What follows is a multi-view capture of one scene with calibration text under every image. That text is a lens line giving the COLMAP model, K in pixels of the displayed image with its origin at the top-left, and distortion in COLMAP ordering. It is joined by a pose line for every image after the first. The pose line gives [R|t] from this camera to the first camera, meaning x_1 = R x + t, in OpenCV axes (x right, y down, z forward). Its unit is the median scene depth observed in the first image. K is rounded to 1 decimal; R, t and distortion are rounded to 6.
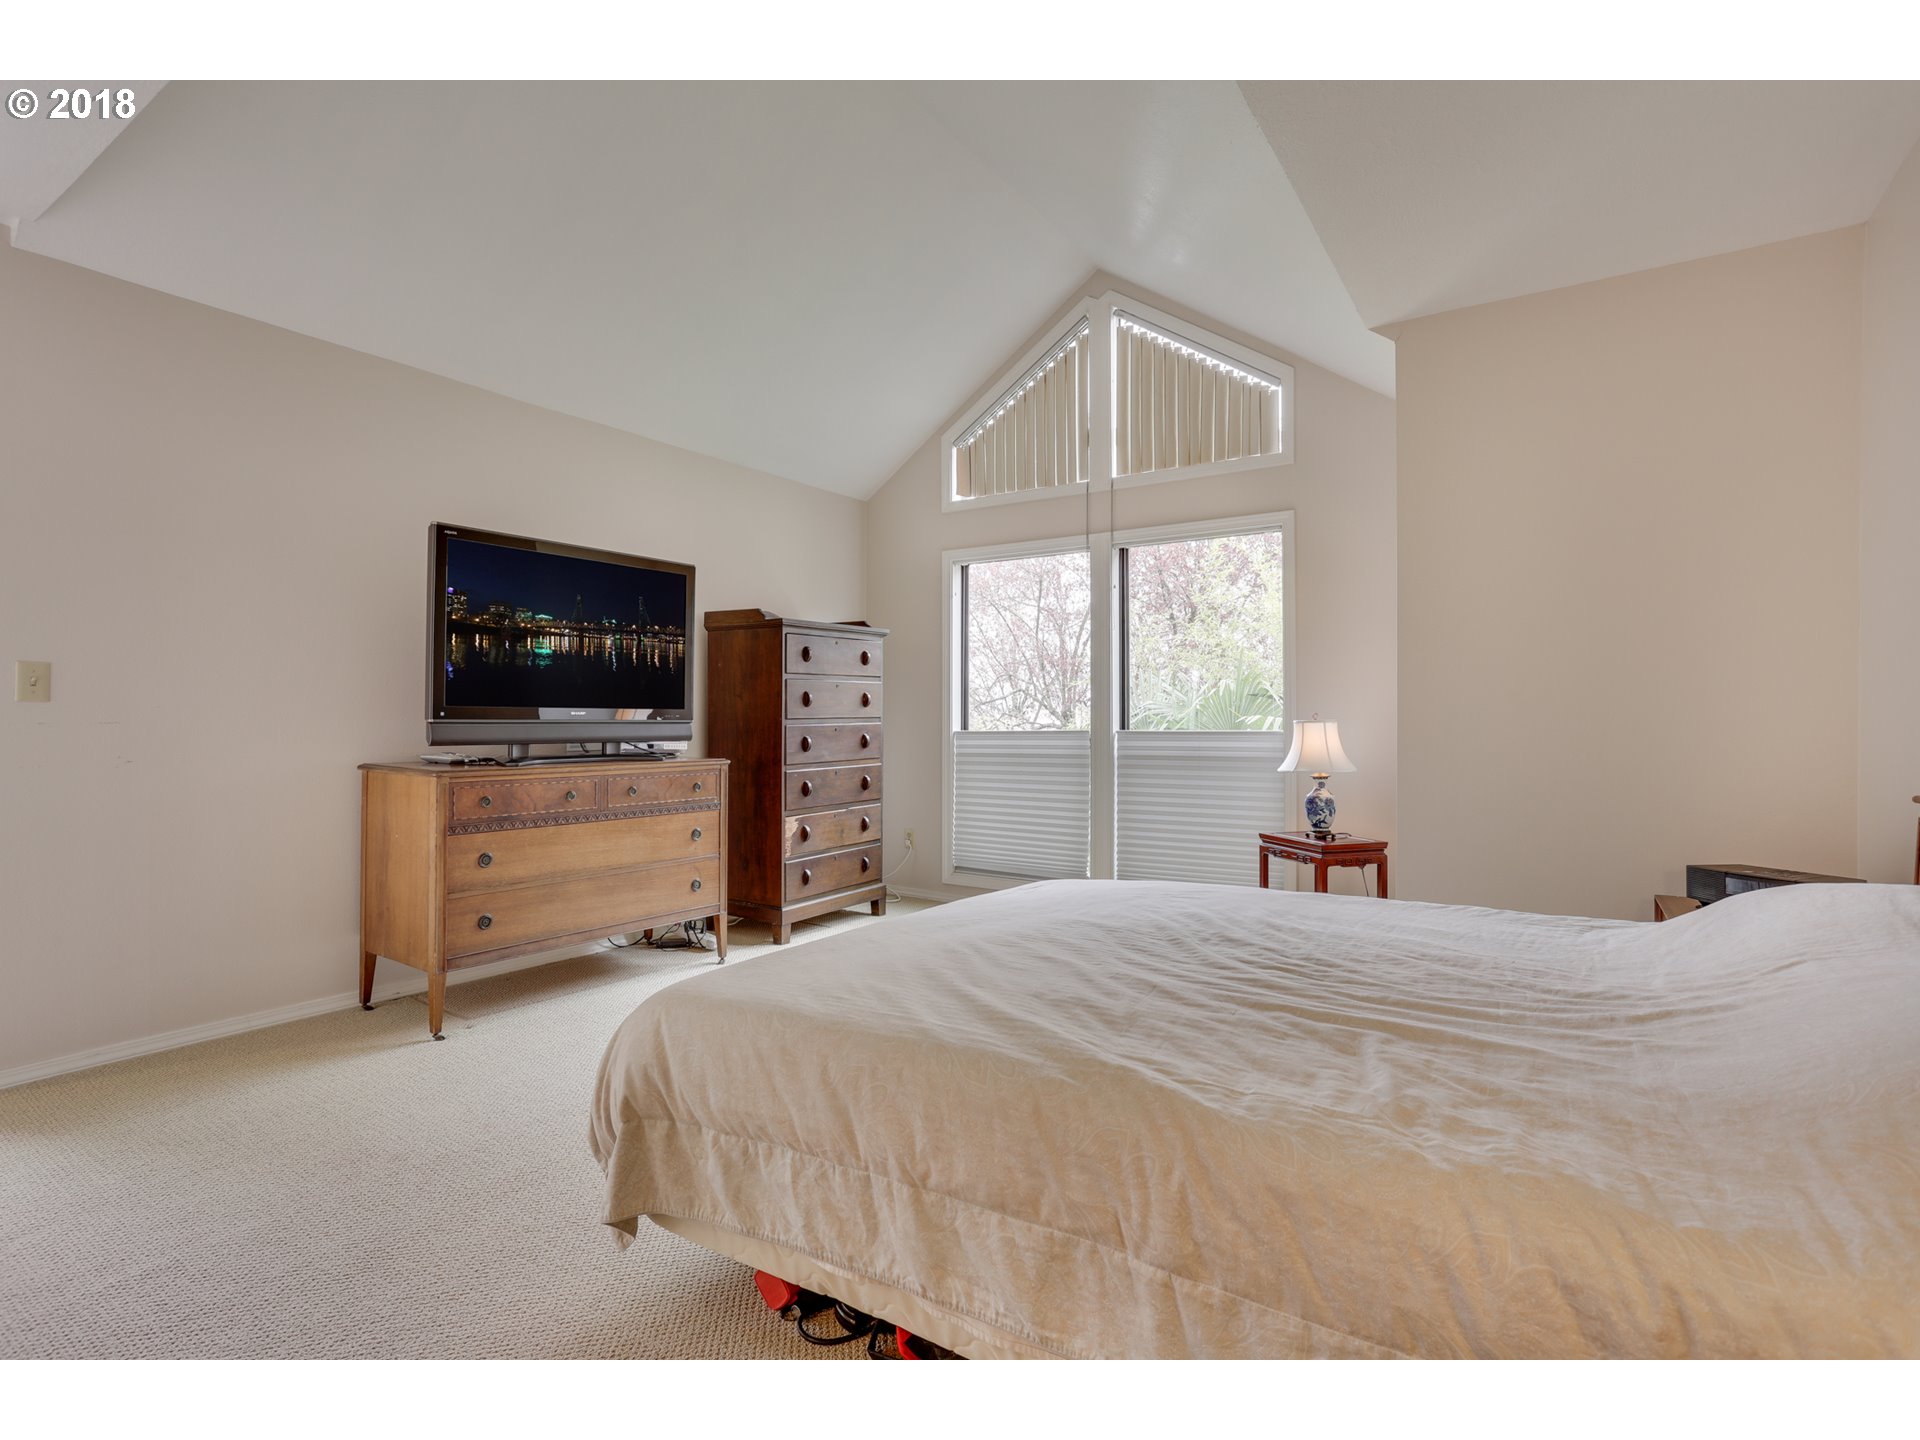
lens RADIAL K [[936.7, 0, 957.1], [0, 936.7, 709.7], [0, 0, 1]] dist [-0.061317, 0.038080]
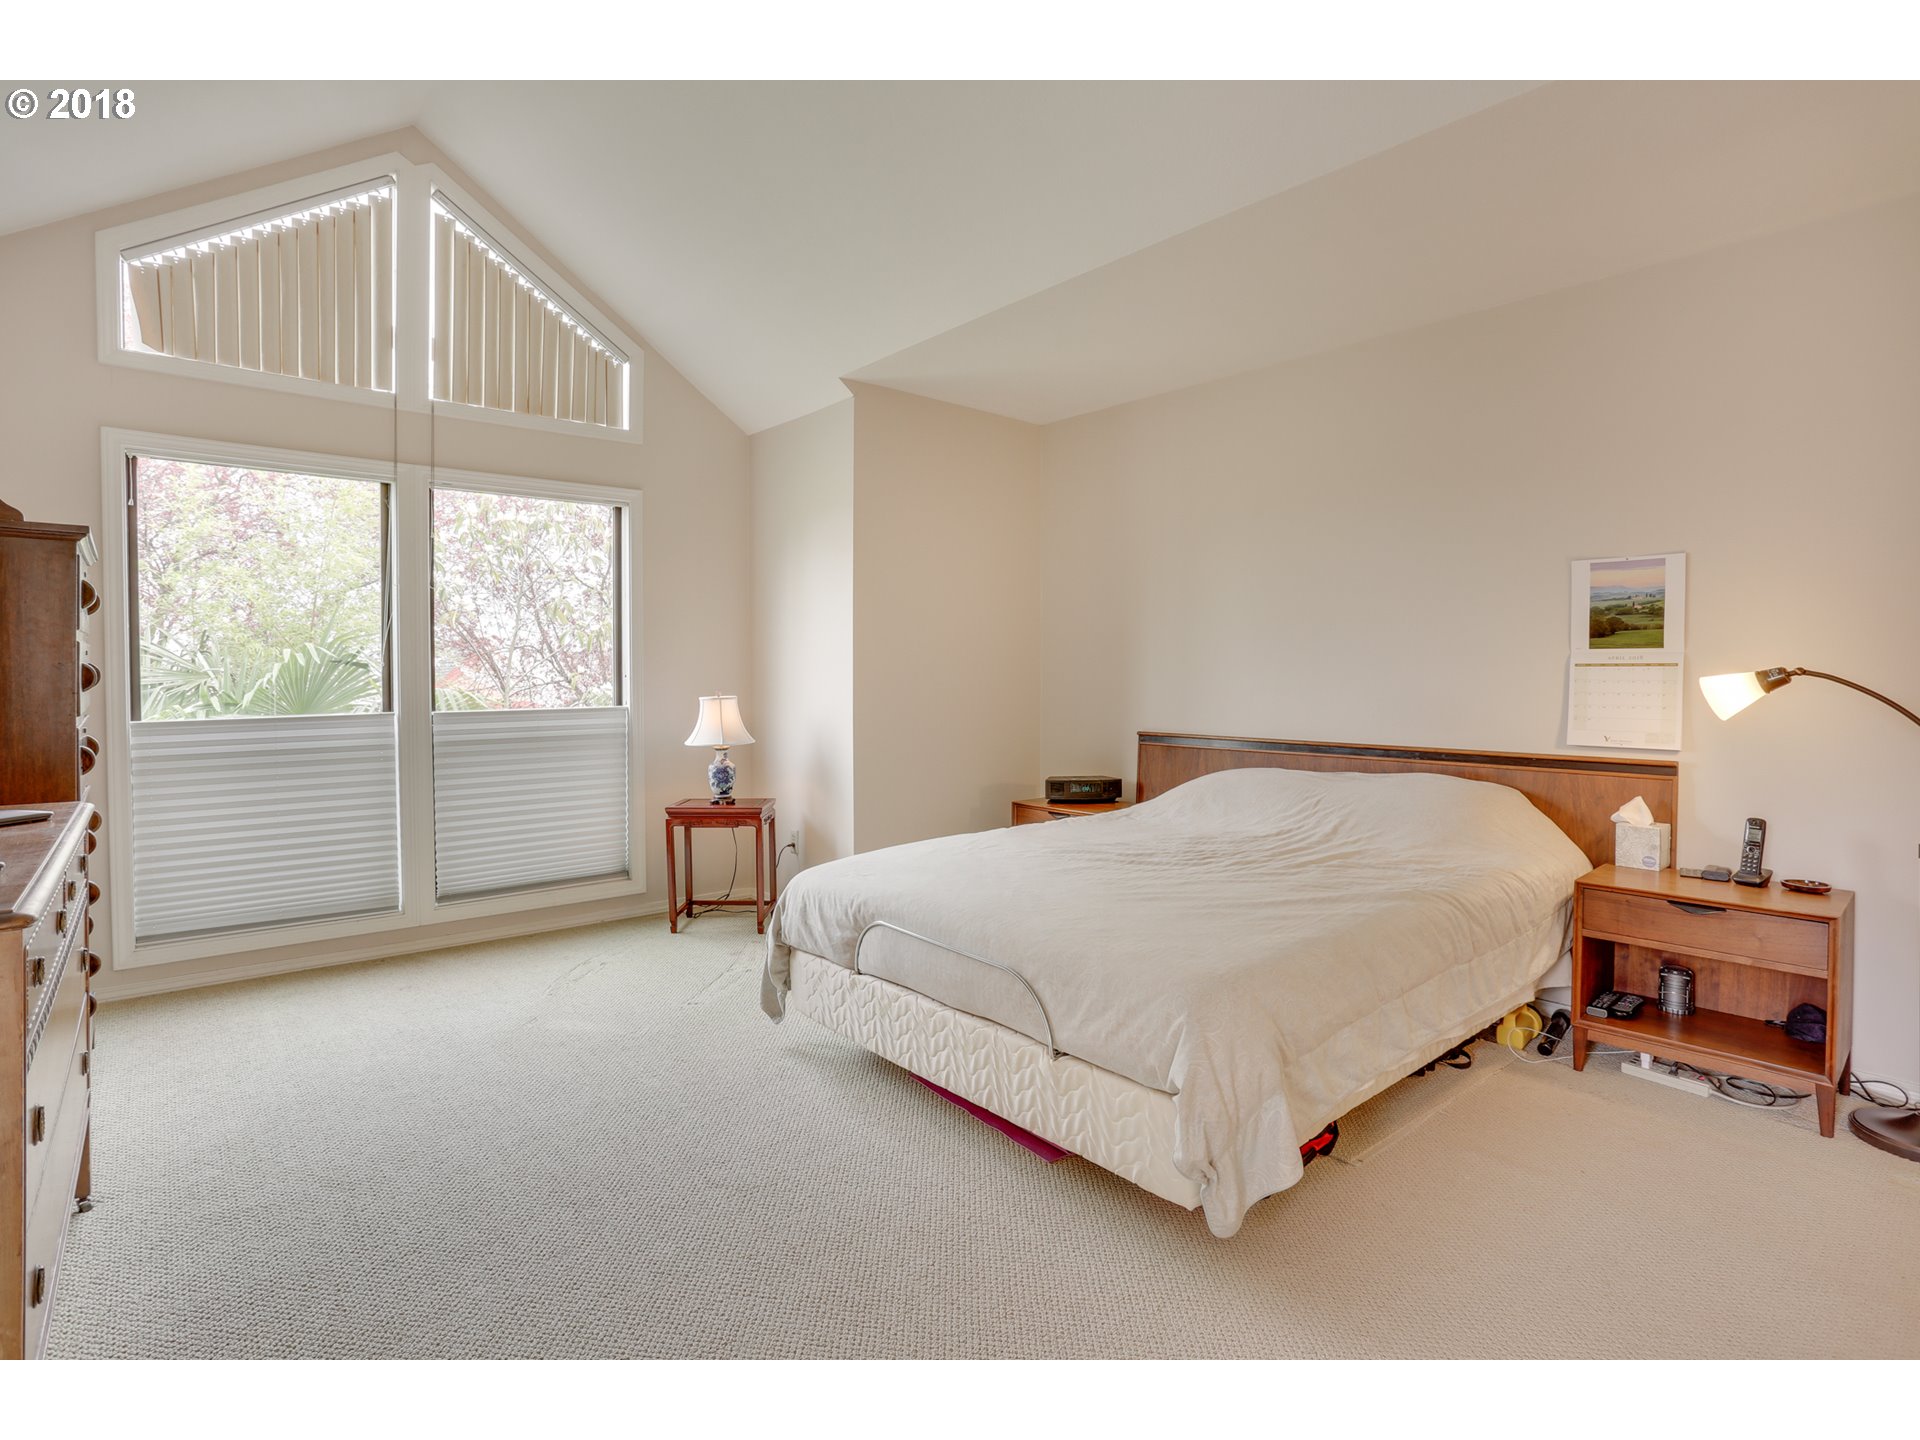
lens RADIAL K [[936.7, 0, 957.1], [0, 936.7, 709.7], [0, 0, 1]] dist [-0.061317, 0.038080]
pose [[0.299159, -0.025788, 0.953855, -0.462422], [0.000380, 0.999638, 0.026907, -0.001991], [-0.954203, -0.007687, 0.299061, 0.326150]]
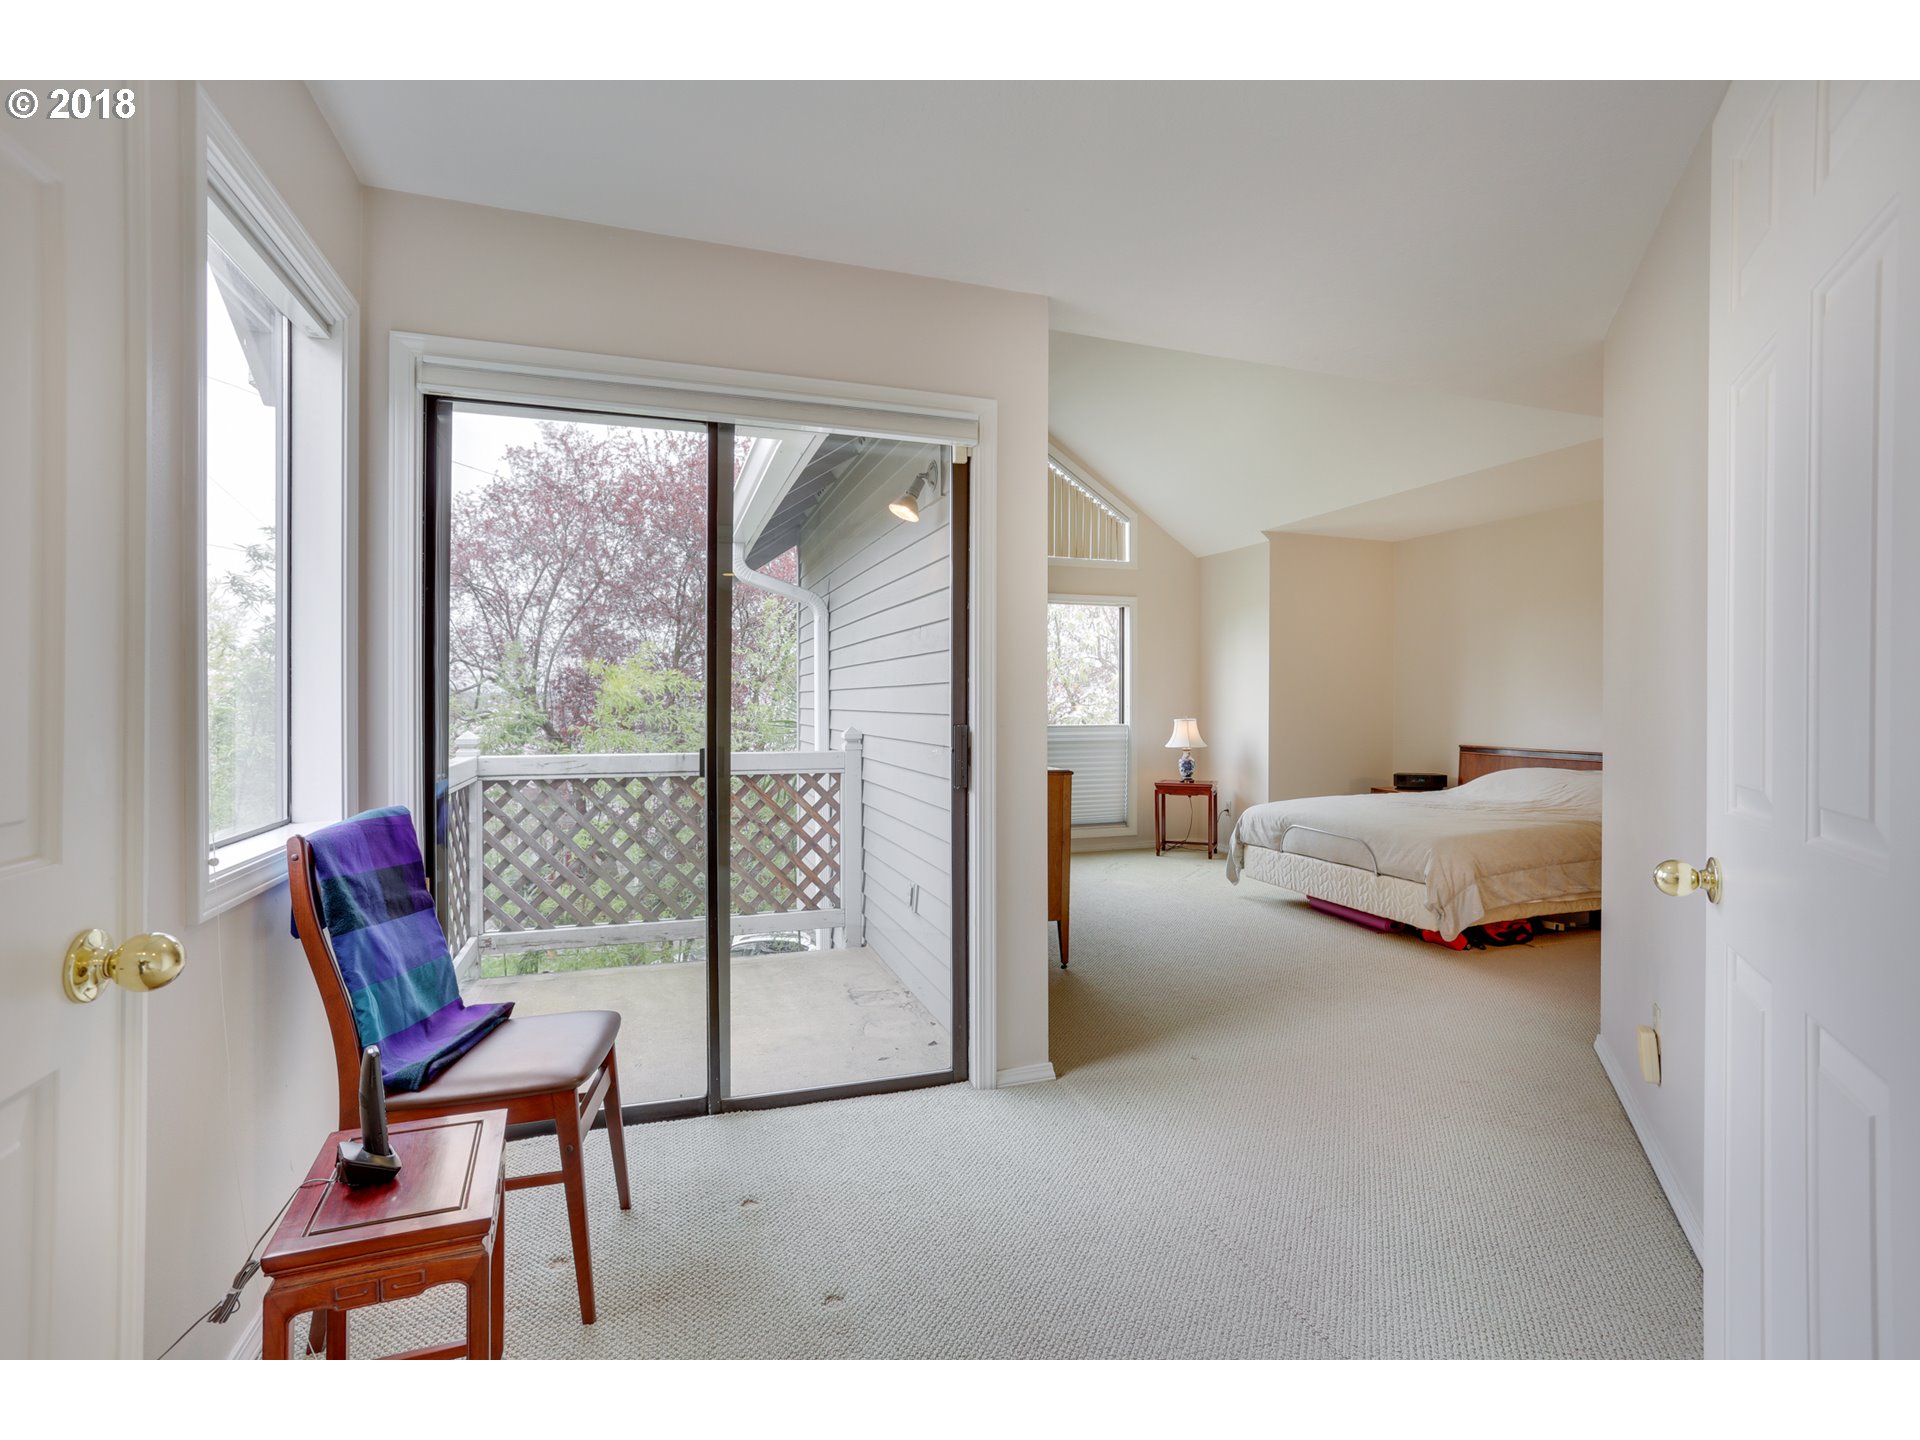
lens RADIAL K [[936.7, 0, 957.1], [0, 936.7, 709.7], [0, 0, 1]] dist [-0.061317, 0.038080]
pose [[0.637877, 0.006479, 0.770111, -1.077894], [-0.007898, 0.999967, -0.001872, -0.000318], [-0.770097, -0.004888, 0.637908, 0.130876]]
